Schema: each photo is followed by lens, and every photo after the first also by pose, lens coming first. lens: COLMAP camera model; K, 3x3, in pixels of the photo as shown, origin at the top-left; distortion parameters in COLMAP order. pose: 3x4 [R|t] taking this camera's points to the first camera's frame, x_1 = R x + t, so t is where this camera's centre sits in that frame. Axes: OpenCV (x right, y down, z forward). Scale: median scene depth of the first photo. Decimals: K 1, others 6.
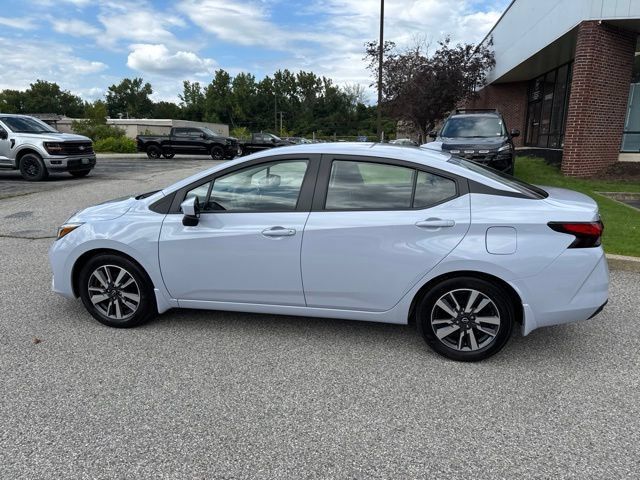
lens RADIAL K [[454.2, 0, 324.6], [0, 454.2, 239.4], [0, 0, 1]] dist [0.032911, -0.039038]
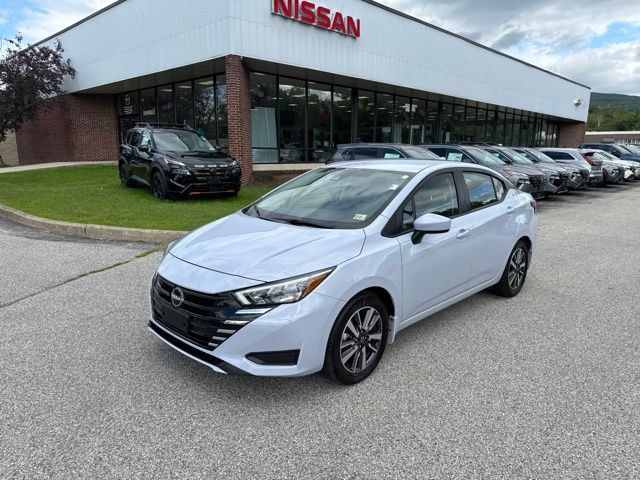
lens RADIAL K [[454.2, 0, 324.6], [0, 454.2, 239.4], [0, 0, 1]] dist [0.032911, -0.039038]
pose [[0.540873, -0.162478, 0.825262, -0.224648], [0.183925, 0.980266, 0.072452, -0.026854], [-0.820748, 0.112599, 0.560084, 0.109671]]
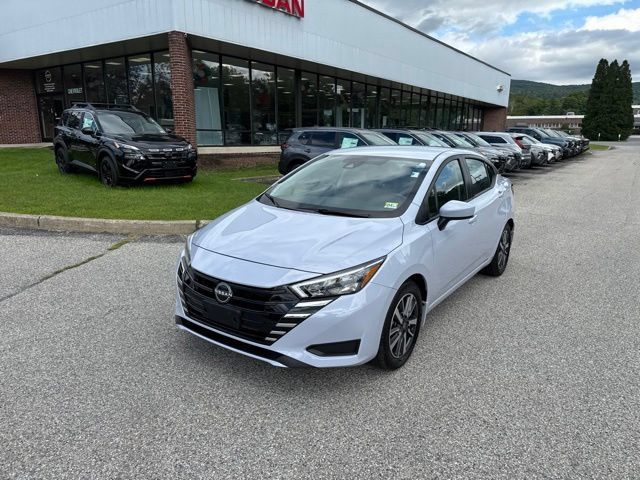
lens RADIAL K [[454.2, 0, 324.6], [0, 454.2, 239.4], [0, 0, 1]] dist [0.032911, -0.039038]
pose [[0.405118, -0.207768, 0.890344, -0.242936], [0.194459, 0.971135, 0.138140, -0.036851], [-0.893345, 0.117172, 0.433826, 0.143582]]
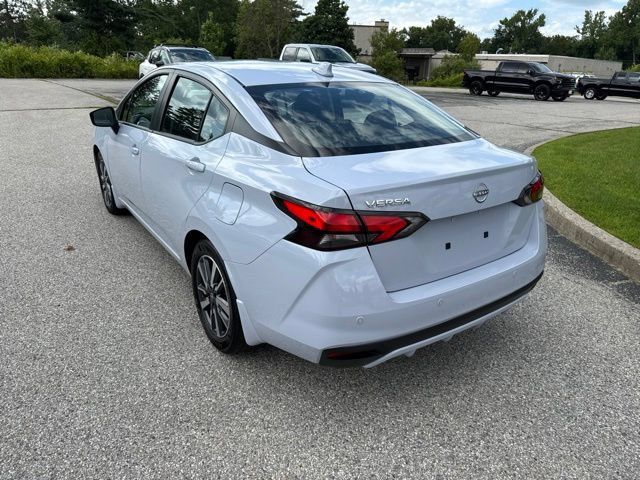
lens RADIAL K [[457.1, 0, 321.1], [0, 457.1, 239.2], [0, 0, 1]] dist [0.006474, -0.007192]
pose [[0.710598, 0.271417, -0.649140, 0.155825], [-0.188236, 0.962306, 0.196300, -0.017726], [0.677951, -0.017299, 0.734903, 0.093193]]
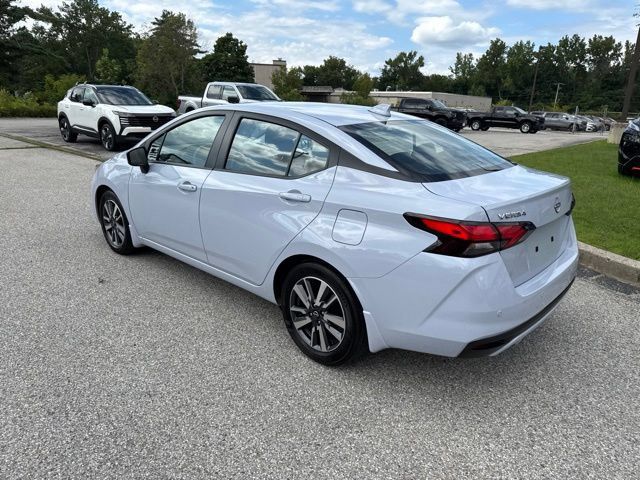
lens RADIAL K [[453.3, 0, 324.3], [0, 453.3, 238.9], [0, 0, 1]] dist [0.035623, -0.041052]
pose [[0.847275, 0.172093, -0.502503, 0.121966], [-0.144767, 0.985061, 0.093263, -0.007167], [0.511046, -0.006274, 0.859530, 0.047313]]
